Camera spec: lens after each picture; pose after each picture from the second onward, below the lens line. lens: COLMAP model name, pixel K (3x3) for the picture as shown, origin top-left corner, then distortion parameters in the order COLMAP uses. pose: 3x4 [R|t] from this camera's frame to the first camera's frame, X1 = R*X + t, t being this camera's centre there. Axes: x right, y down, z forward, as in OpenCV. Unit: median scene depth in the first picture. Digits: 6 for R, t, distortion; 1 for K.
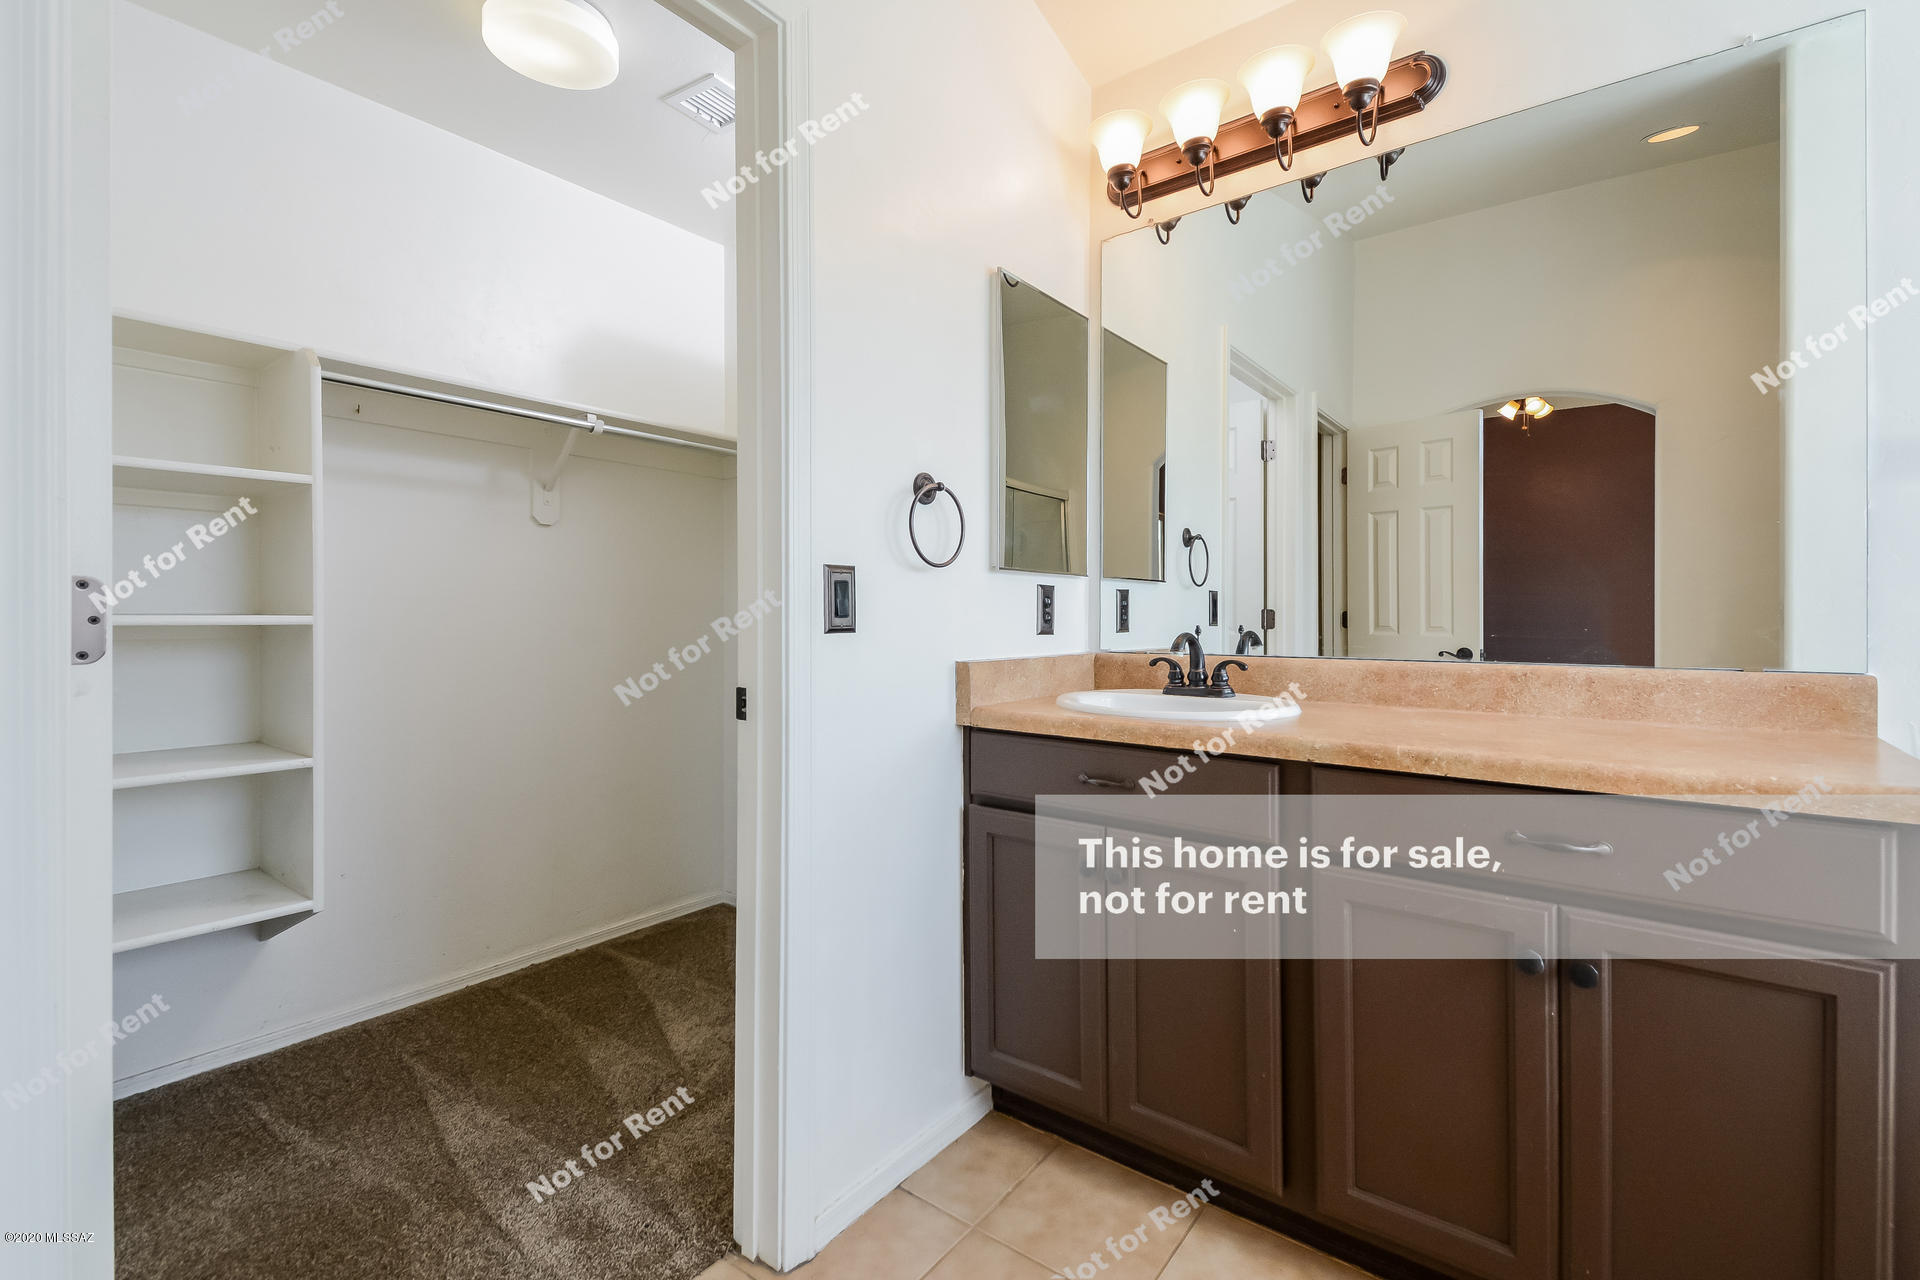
lens RADIAL K [[837.3, 0, 971.8], [0, 837.3, 636.5], [0, 0, 1]] dist [0.001389, 0.000346]
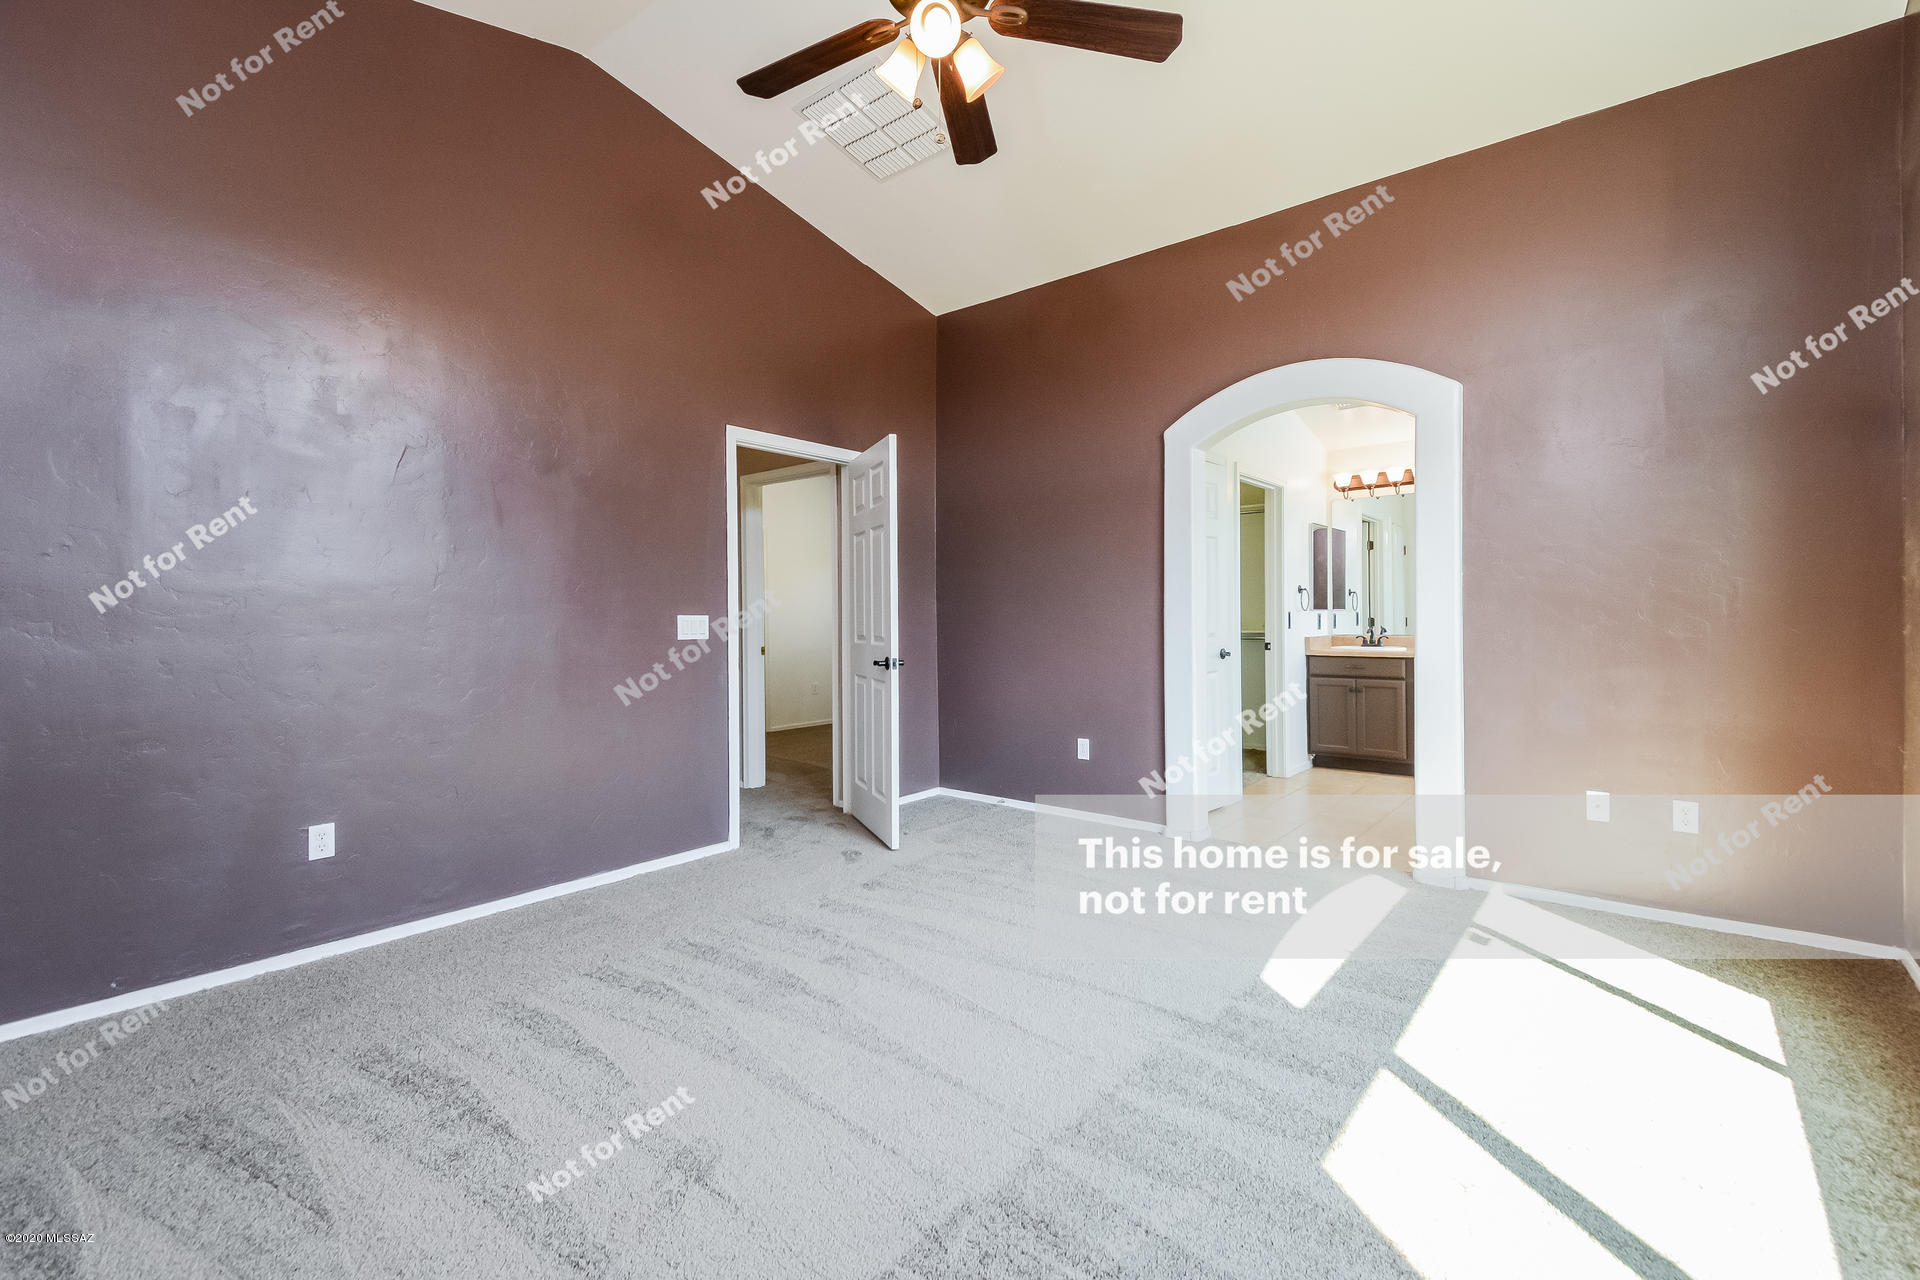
lens RADIAL K [[837.3, 0, 971.8], [0, 837.3, 636.5], [0, 0, 1]] dist [0.001389, 0.000346]
pose [[0.999999, -0.000436, -0.001268, -1.565304], [0.000437, 0.999999, 0.001095, 0.027229], [0.001268, -0.001096, 0.999999, -2.802071]]
